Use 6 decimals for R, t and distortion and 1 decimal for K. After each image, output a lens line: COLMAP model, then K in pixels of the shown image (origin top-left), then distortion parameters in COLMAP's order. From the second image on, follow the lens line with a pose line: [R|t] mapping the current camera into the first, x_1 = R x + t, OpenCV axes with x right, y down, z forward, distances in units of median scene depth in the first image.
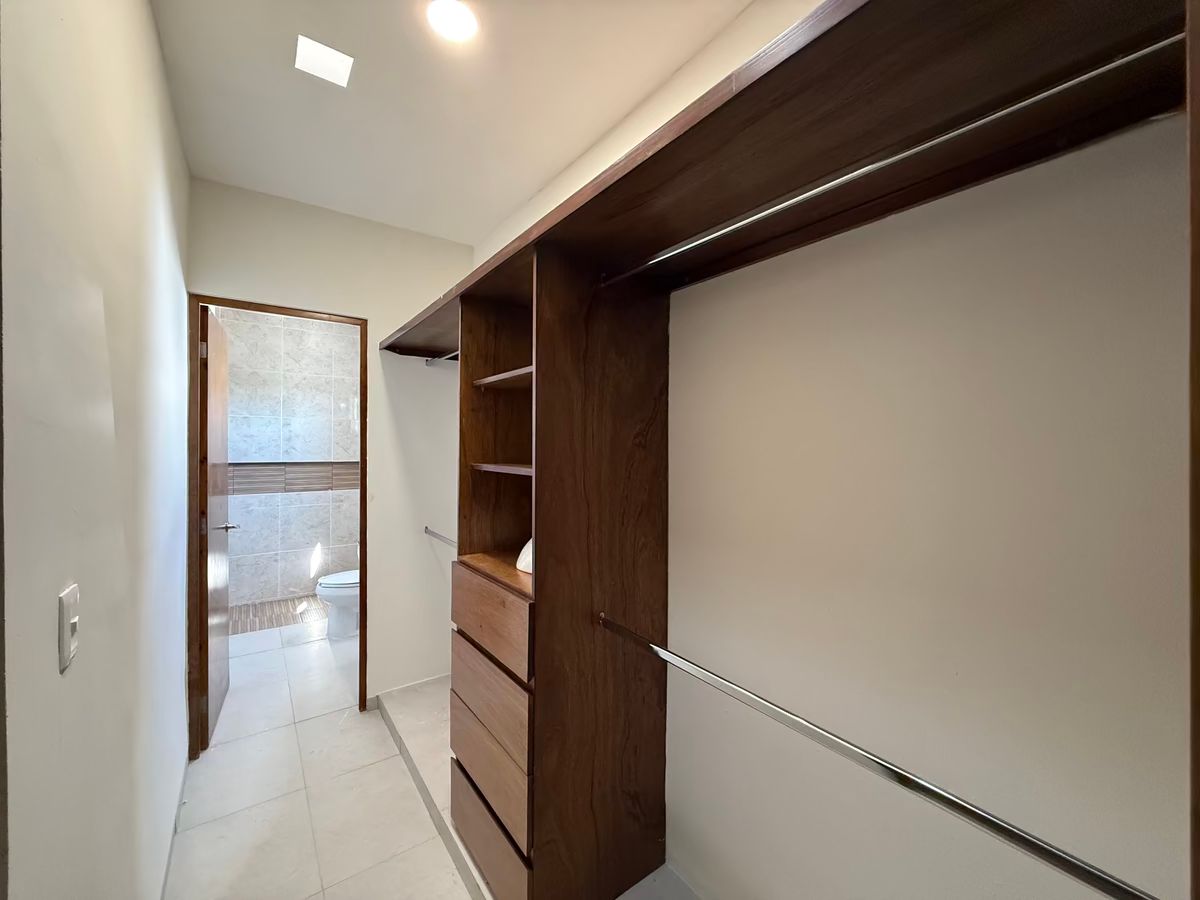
lens RADIAL K [[479.4, 0, 598.3], [0, 479.4, 448.8], [0, 0, 1]] dist [-0.002724, 0.000539]
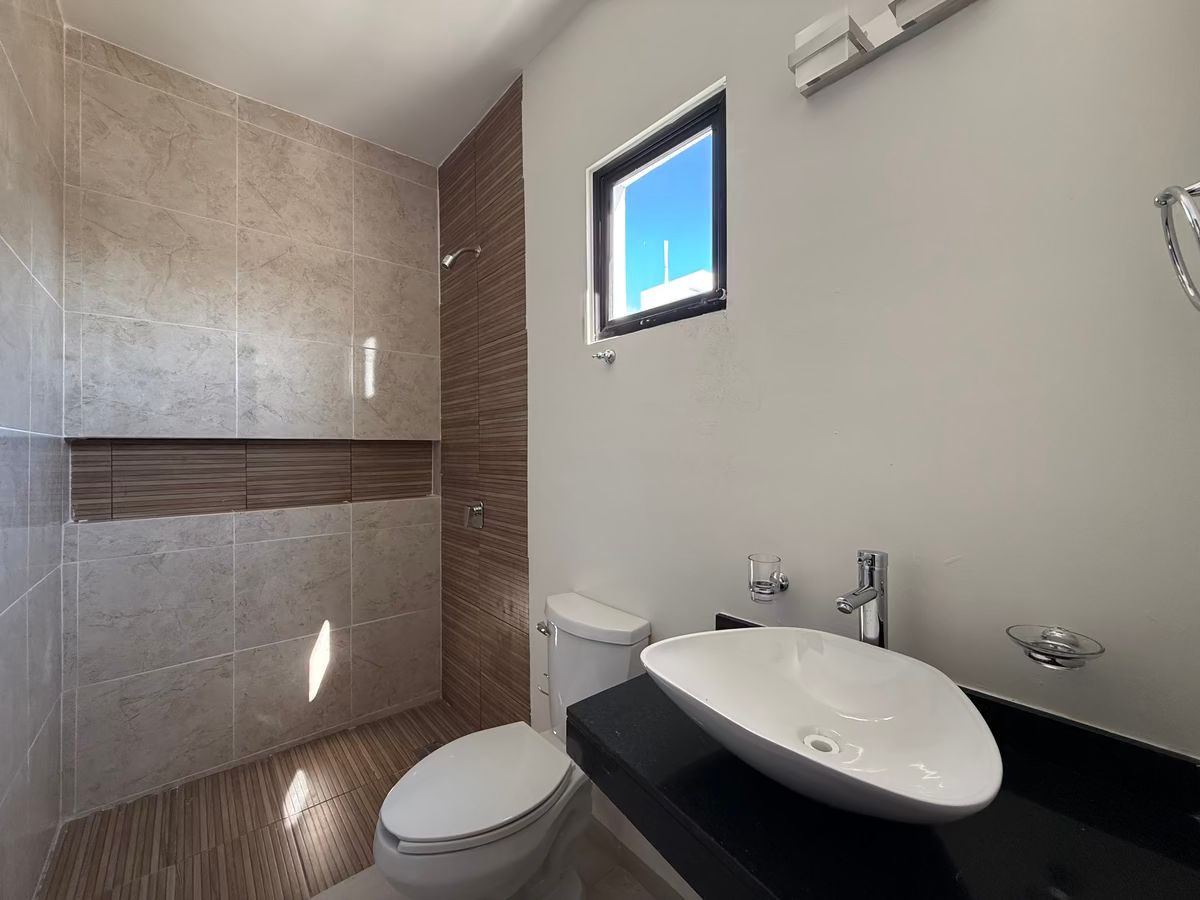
lens RADIAL K [[479.4, 0, 598.8], [0, 479.4, 449.1], [0, 0, 1]] dist [-0.002724, 0.000539]
pose [[0.997143, -0.007539, 0.075154, -0.374502], [0.007399, 0.999970, 0.002152, 0.038329], [-0.075168, -0.001590, 0.997170, 0.553523]]
